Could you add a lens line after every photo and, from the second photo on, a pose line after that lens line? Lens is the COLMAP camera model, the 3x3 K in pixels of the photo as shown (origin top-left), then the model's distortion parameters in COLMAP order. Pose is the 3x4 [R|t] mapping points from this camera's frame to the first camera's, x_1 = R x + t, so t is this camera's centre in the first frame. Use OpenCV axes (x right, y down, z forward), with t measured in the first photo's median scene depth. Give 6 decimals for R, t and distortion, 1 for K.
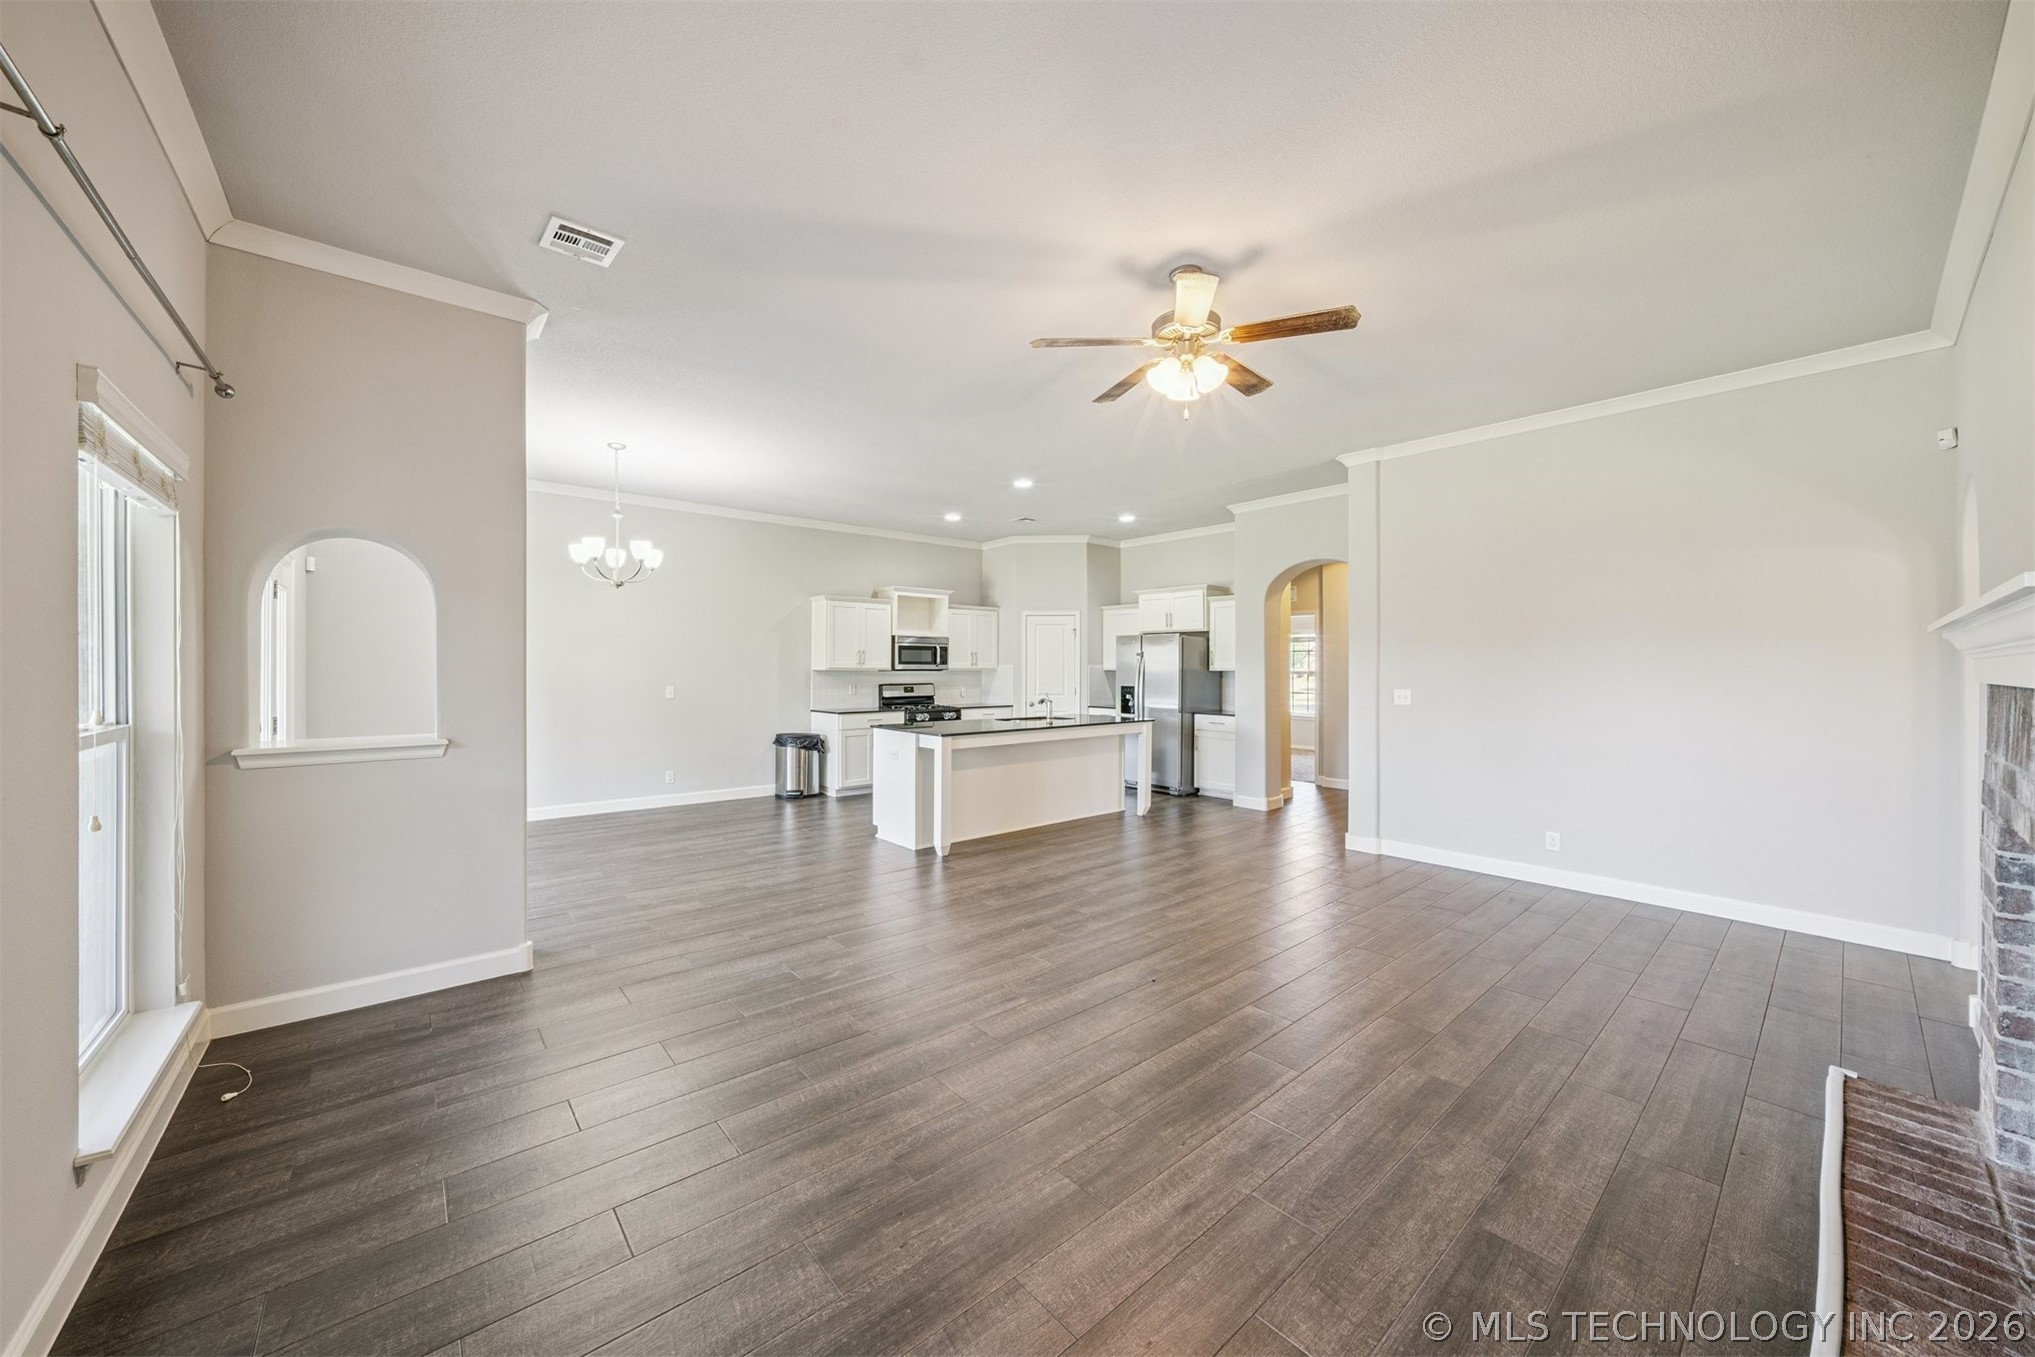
lens RADIAL K [[720.1, 0, 1001.9], [0, 720.1, 665.1], [0, 0, 1]] dist [-0.018713, 0.002497]
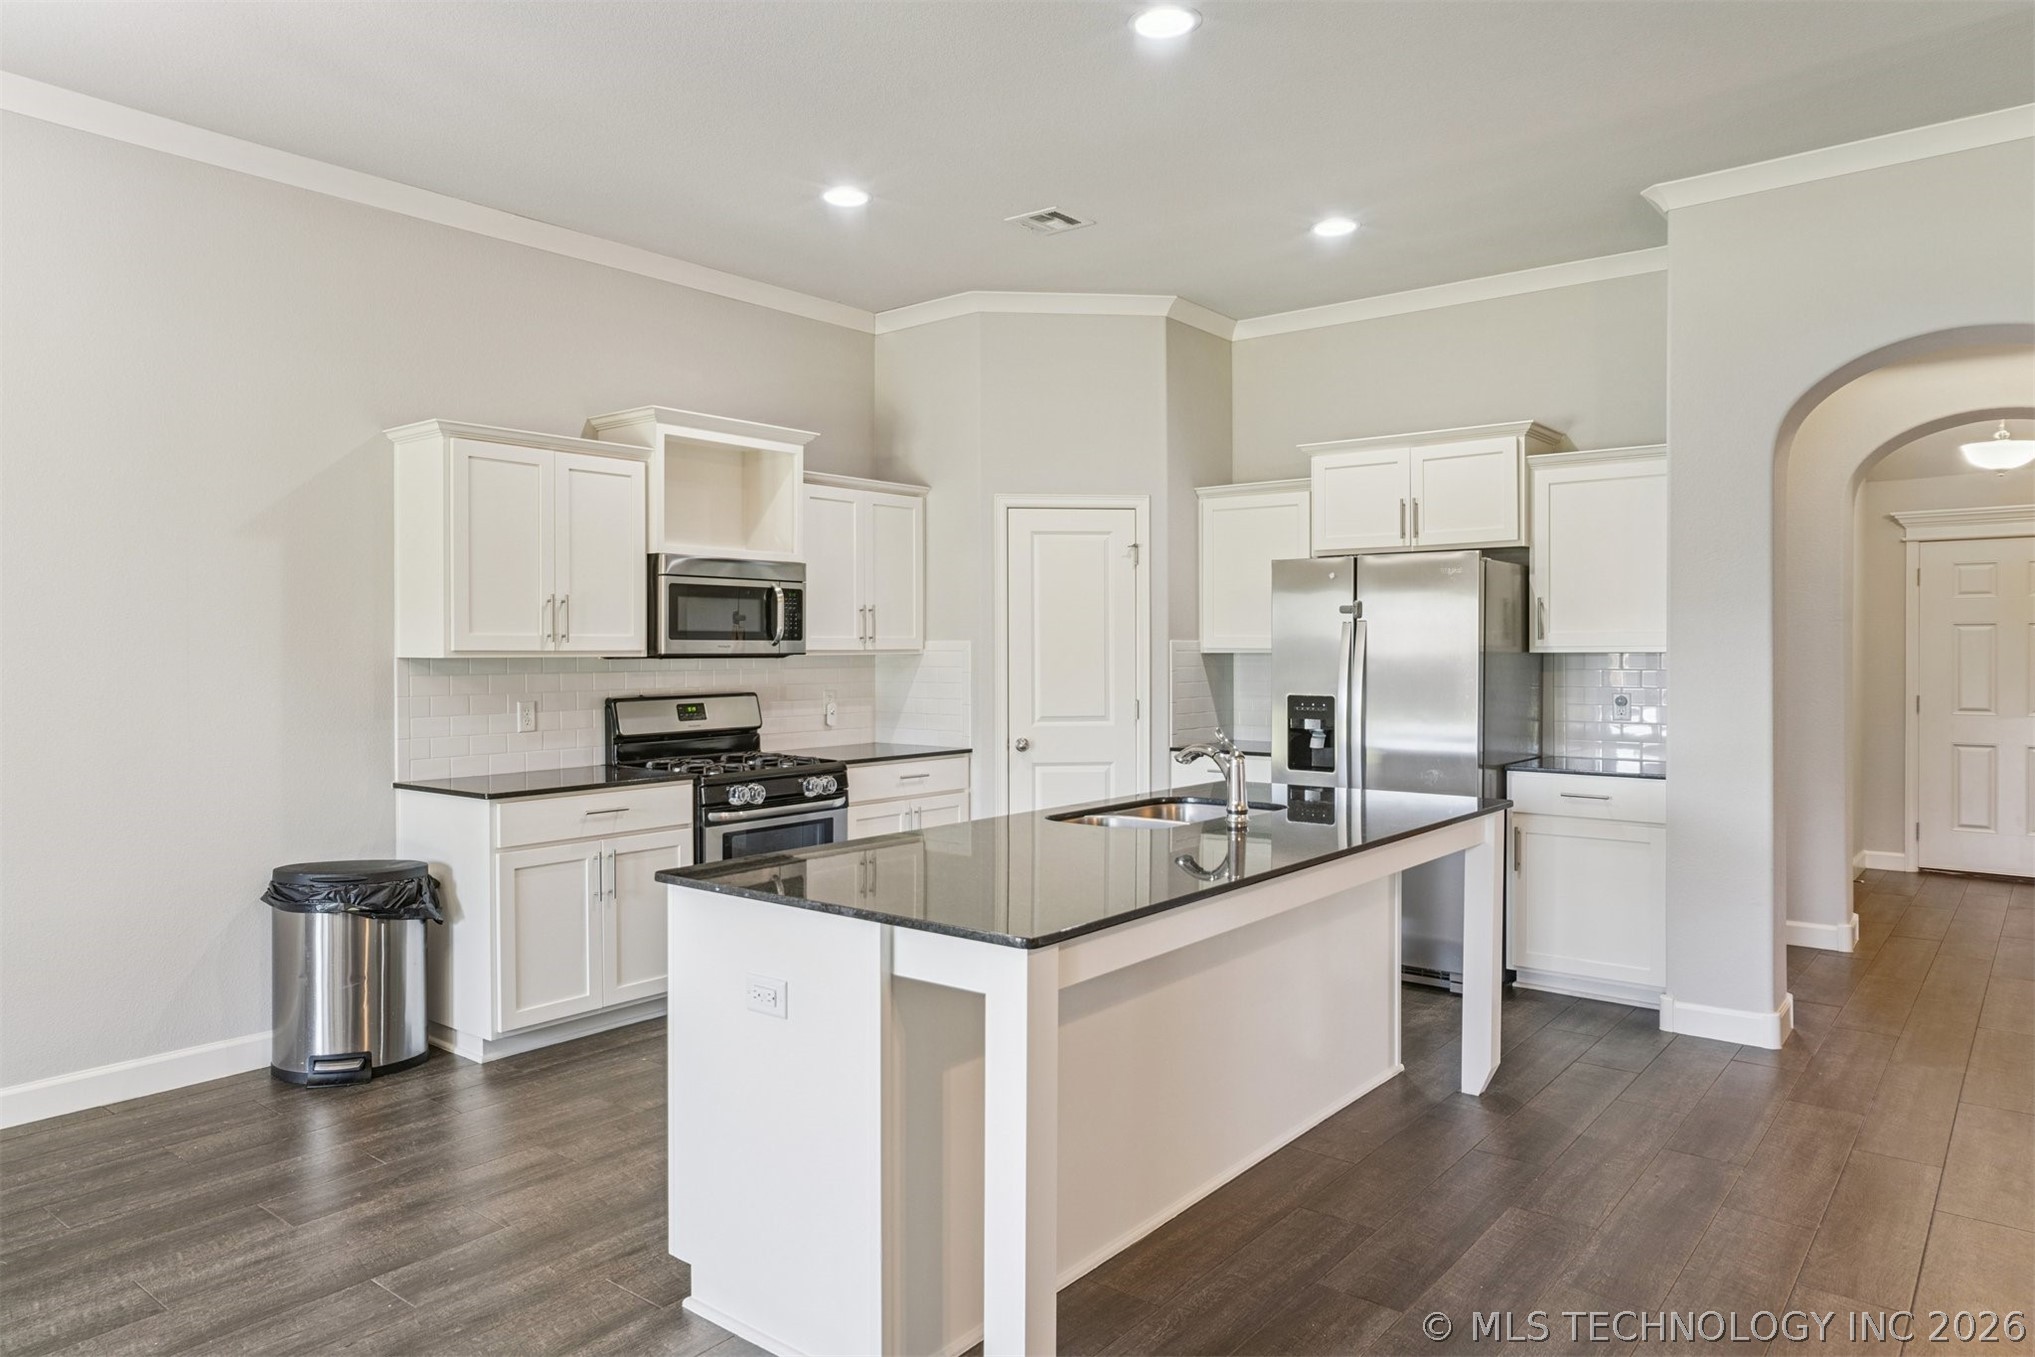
lens RADIAL K [[1308.2, 0, 997.2], [0, 1308.2, 655.1], [0, 0, 1]] dist [-0.002229, 0.002542]
pose [[0.982762, -0.005749, 0.184788, -0.109523], [0.004167, 0.999951, 0.008946, 0.001441], [-0.184830, -0.008022, 0.982738, 0.381159]]
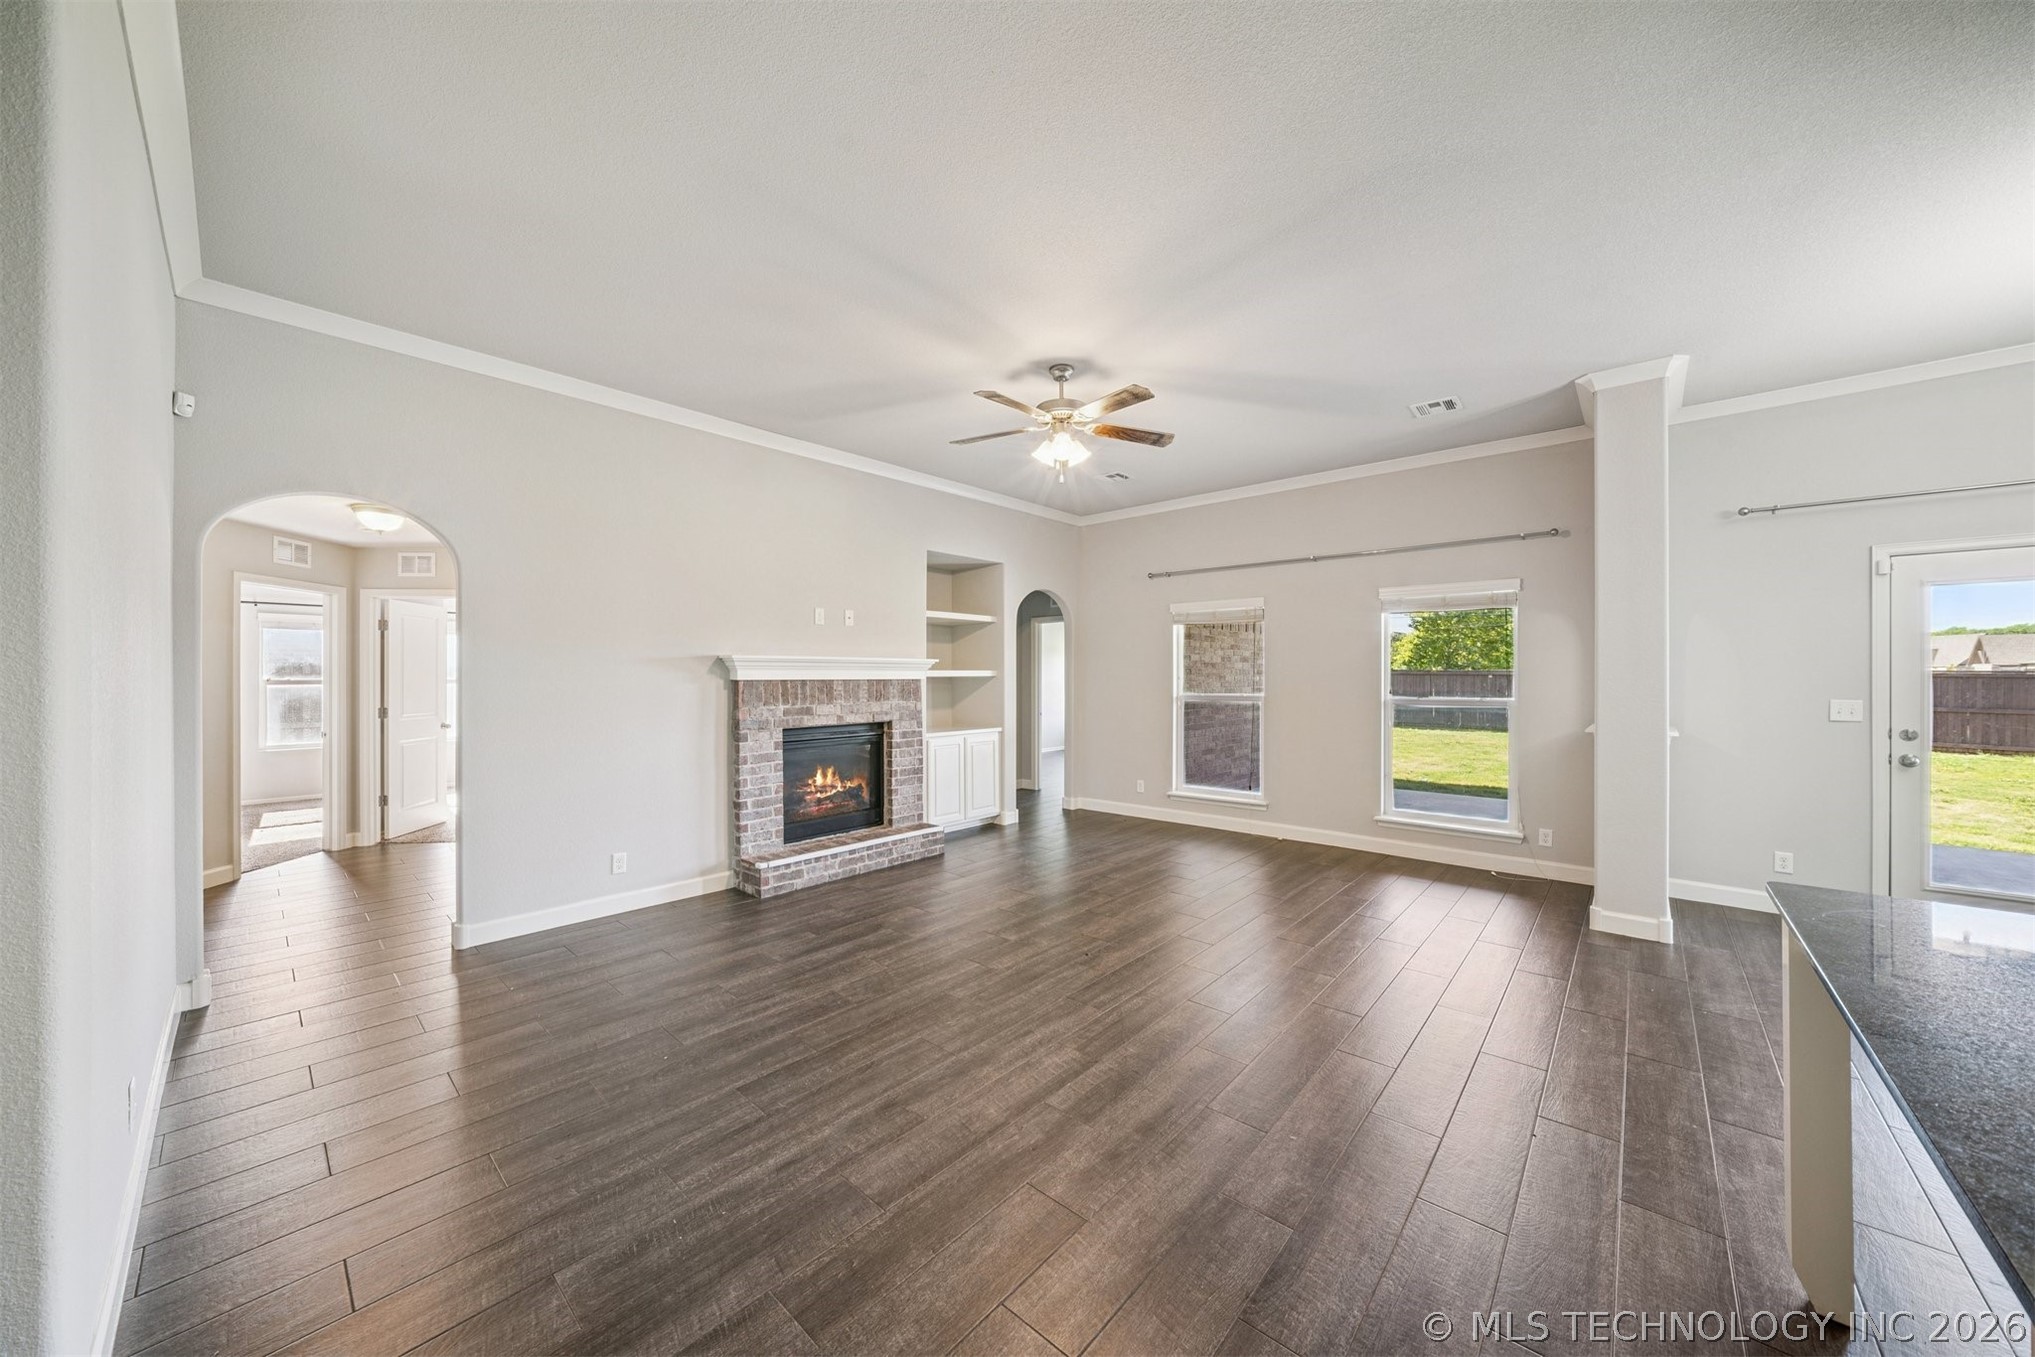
lens RADIAL K [[720.1, 0, 1003.4], [0, 720.1, 673.5], [0, 0, 1]] dist [-0.018713, 0.002497]
pose [[-0.991306, -0.004016, -0.131519, 0.191443], [-0.003483, 0.999985, -0.004285, 0.002704], [0.131534, -0.003790, -0.991304, 0.817507]]
